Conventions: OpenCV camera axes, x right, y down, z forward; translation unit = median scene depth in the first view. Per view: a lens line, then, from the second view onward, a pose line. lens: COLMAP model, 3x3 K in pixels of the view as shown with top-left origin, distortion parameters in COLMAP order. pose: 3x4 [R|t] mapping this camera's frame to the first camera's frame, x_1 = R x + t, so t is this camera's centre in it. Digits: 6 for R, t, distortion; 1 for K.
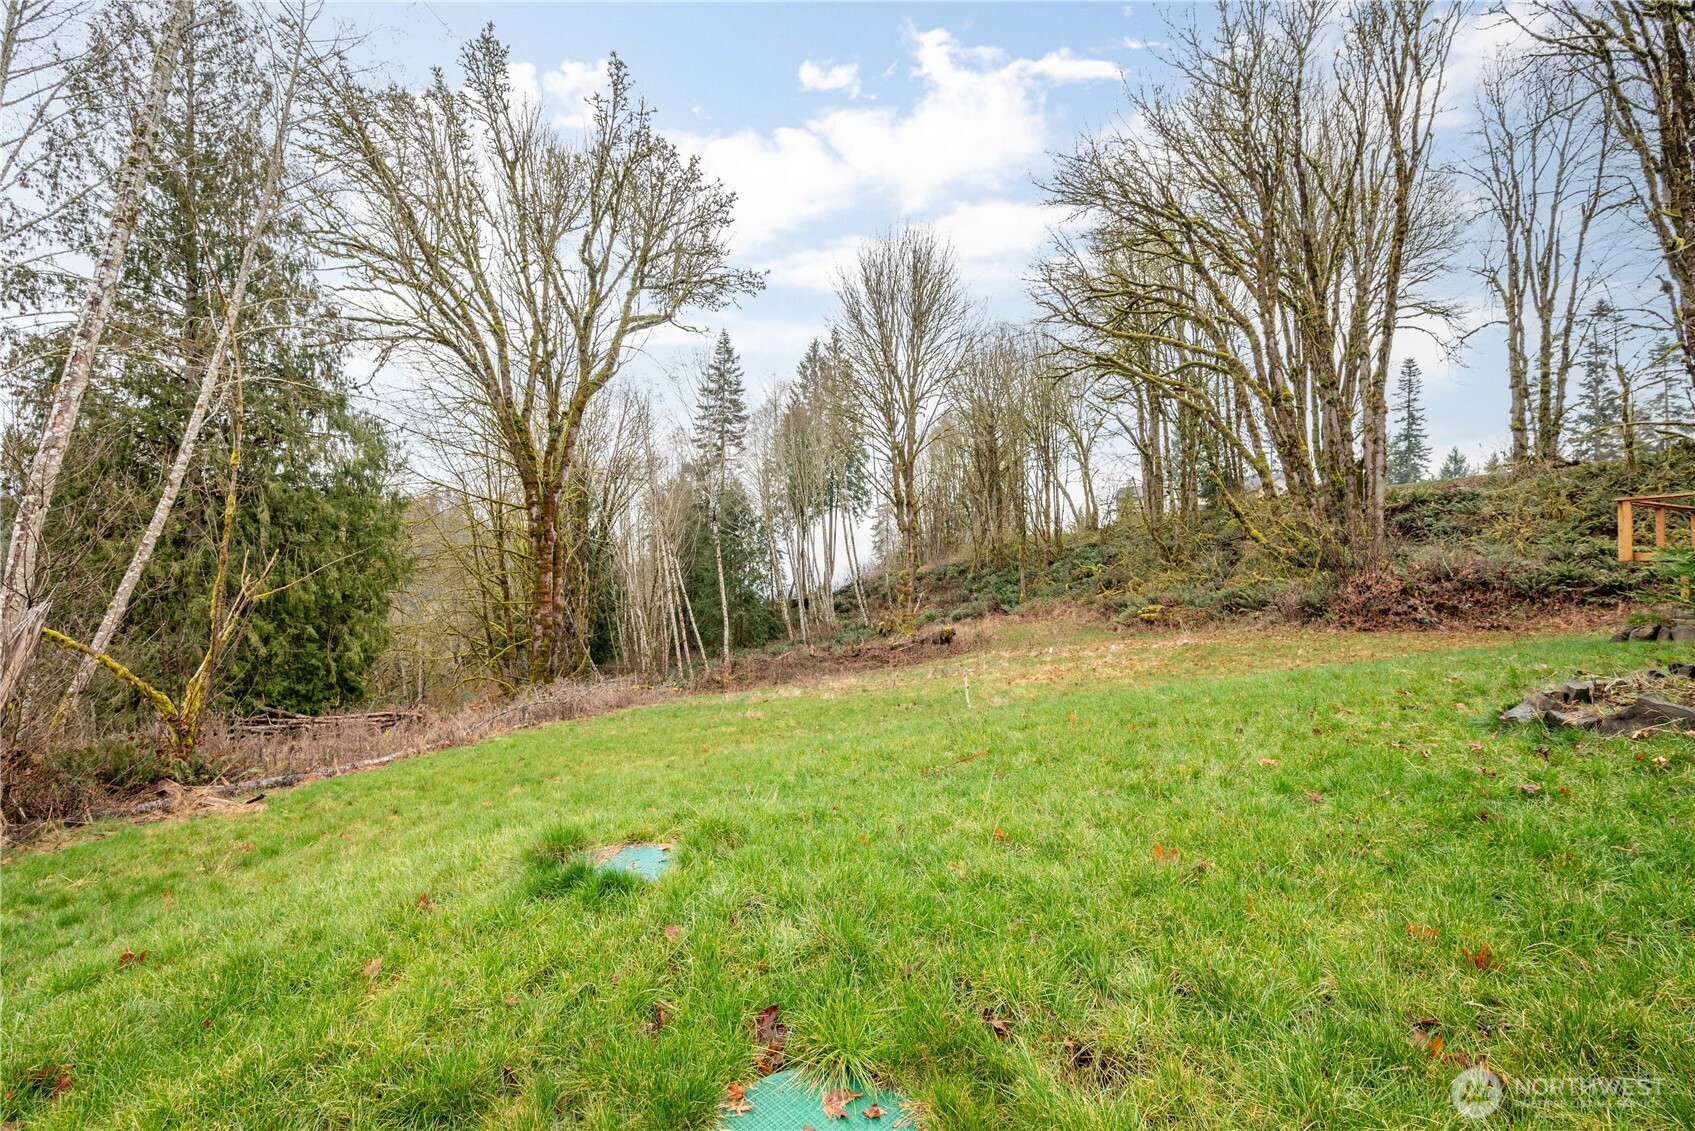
lens RADIAL K [[692.7, 0, 855.7], [0, 692.7, 564.2], [0, 0, 1]] dist [0.000180, -0.000509]
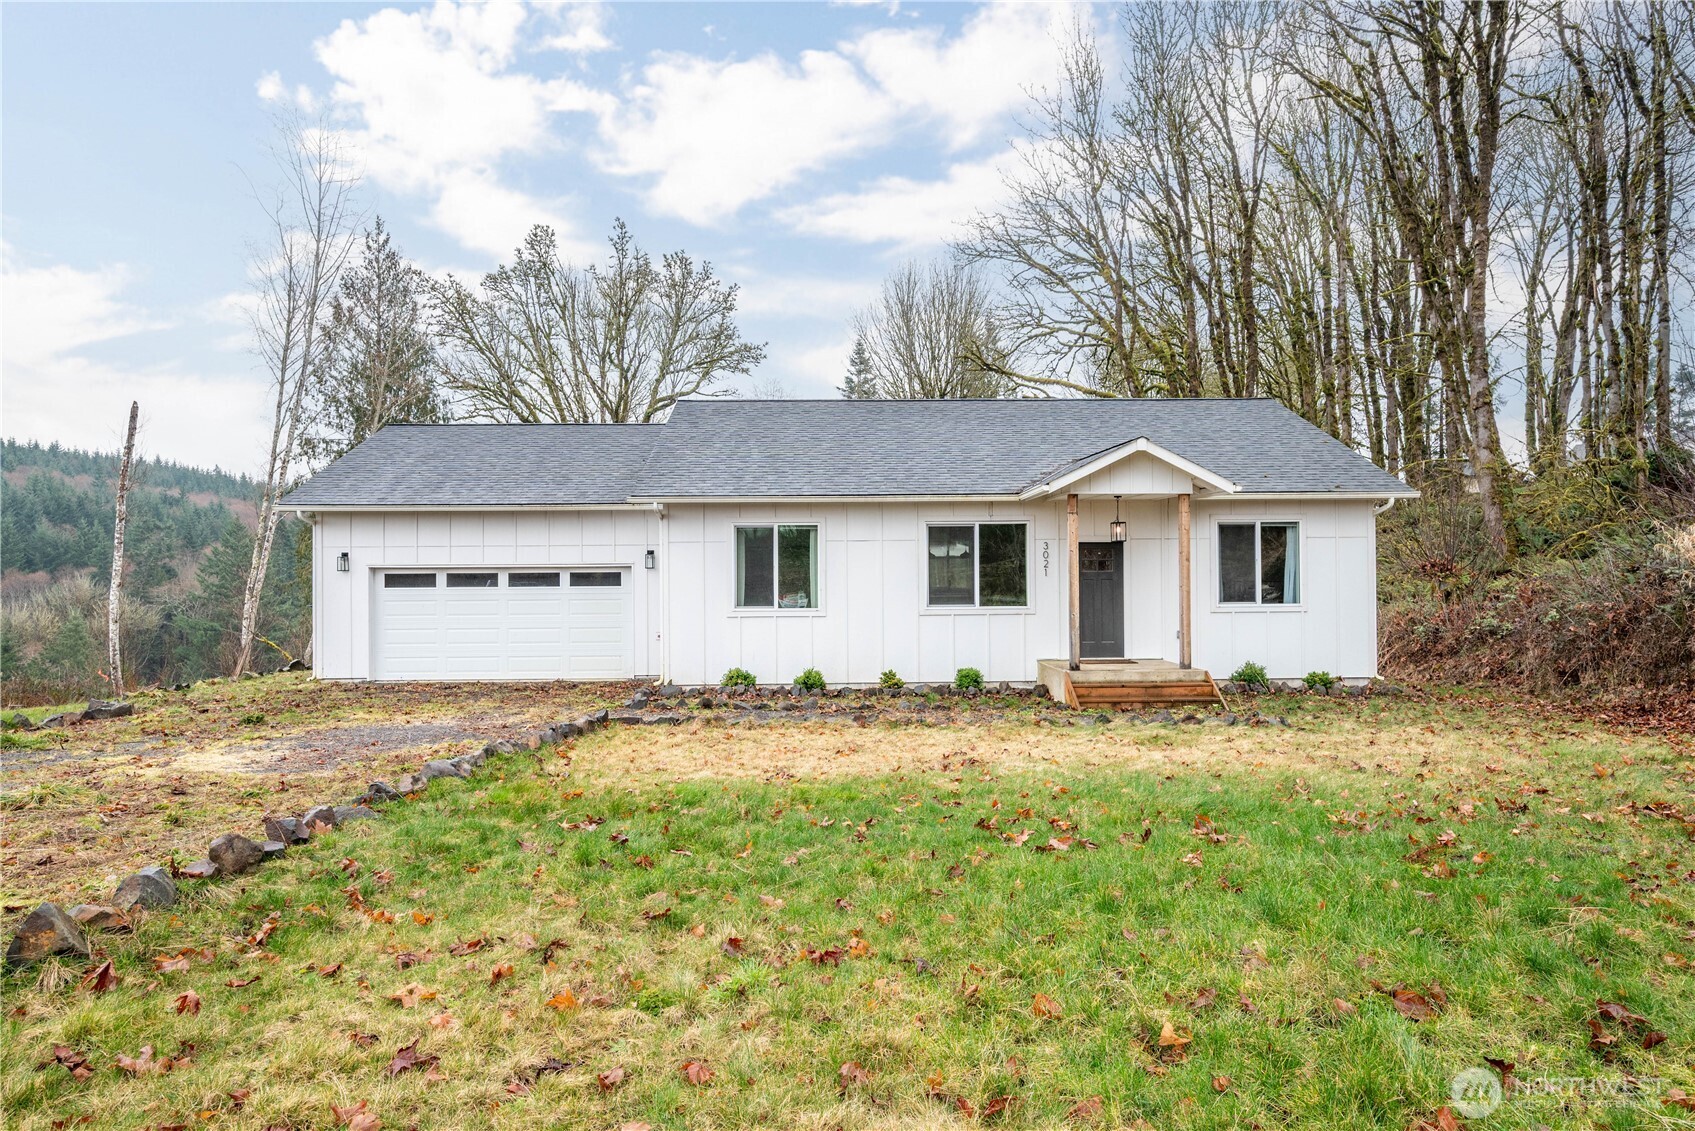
lens RADIAL K [[917.2, 0, 851.2], [0, 917.2, 568.6], [0, 0, 1]] dist [-0.004880, 0.003456]
pose [[0.909689, -0.000621, -0.415289, 0.750584], [0.006089, 0.999911, 0.011842, -0.069293], [0.415245, -0.013301, 0.909613, -0.415168]]
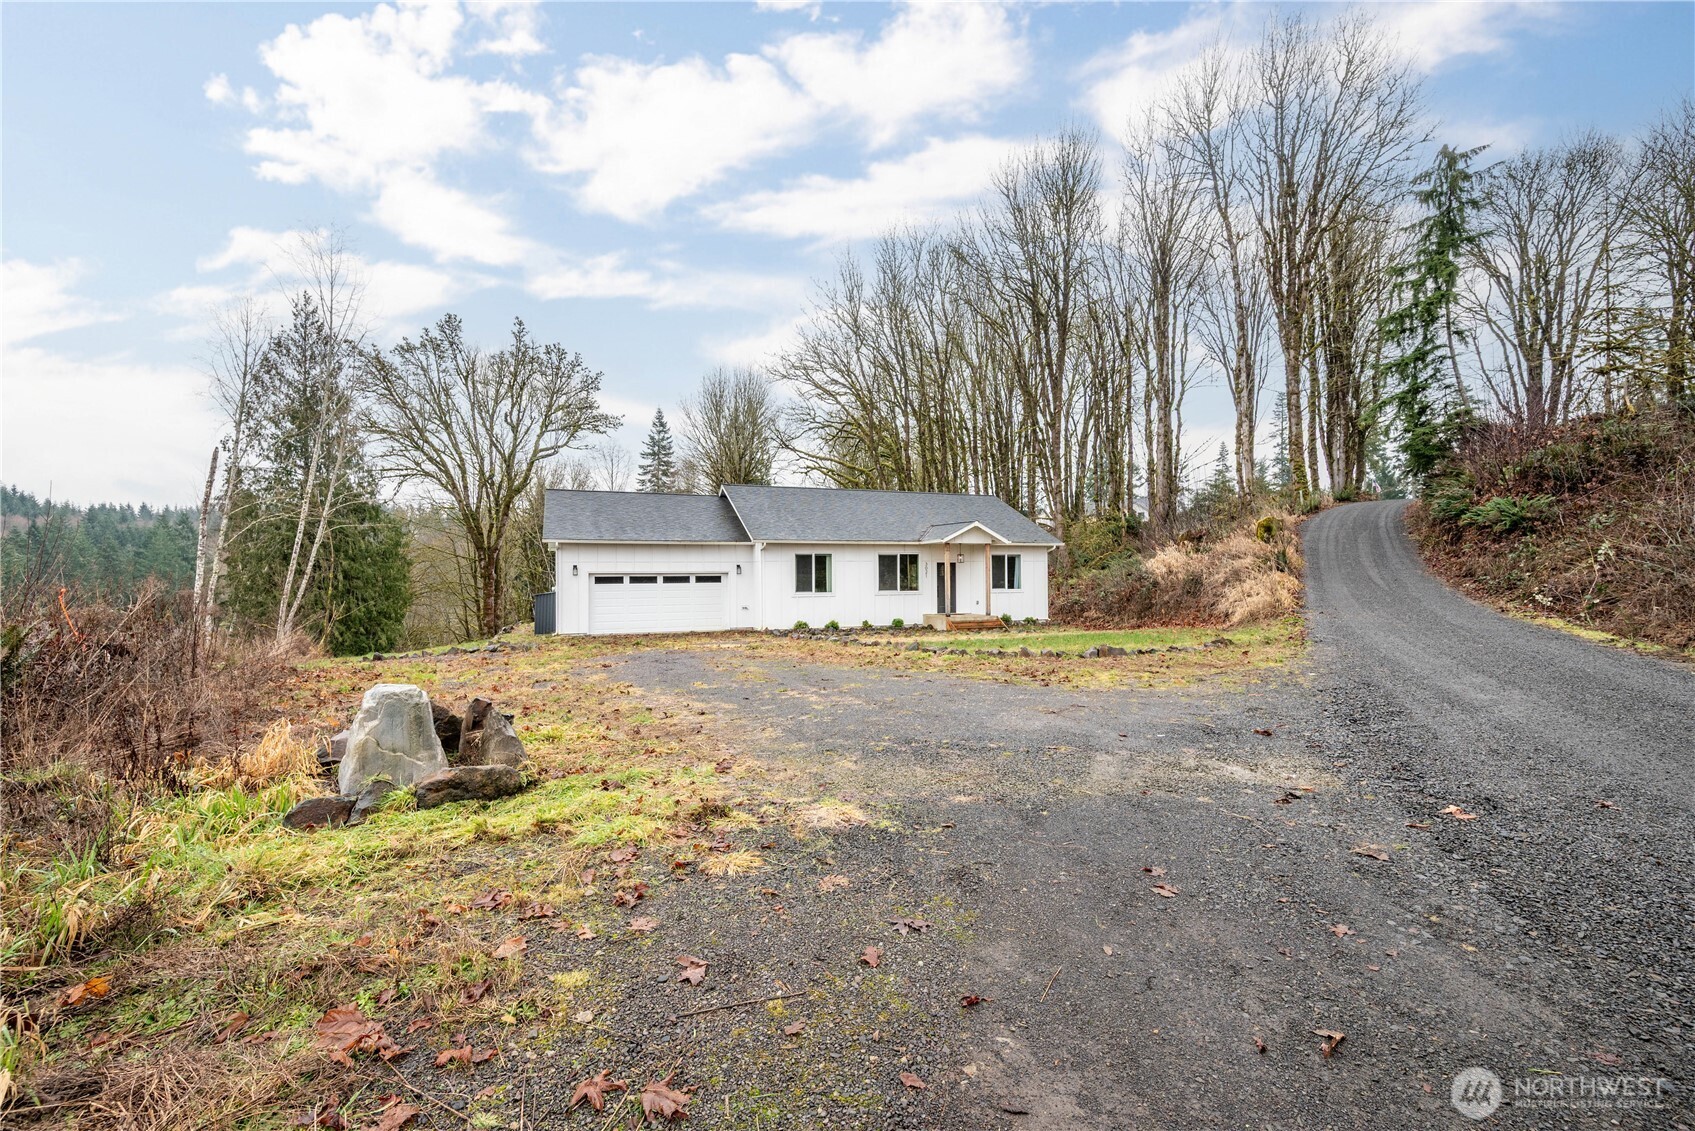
lens RADIAL K [[692.7, 0, 854.3], [0, 692.7, 571.2], [0, 0, 1]] dist [0.000180, -0.000509]
pose [[0.997872, -0.000034, -0.065206, 0.621694], [0.000635, 0.999958, 0.009187, -0.073803], [0.065202, -0.009209, 0.997830, -0.737191]]
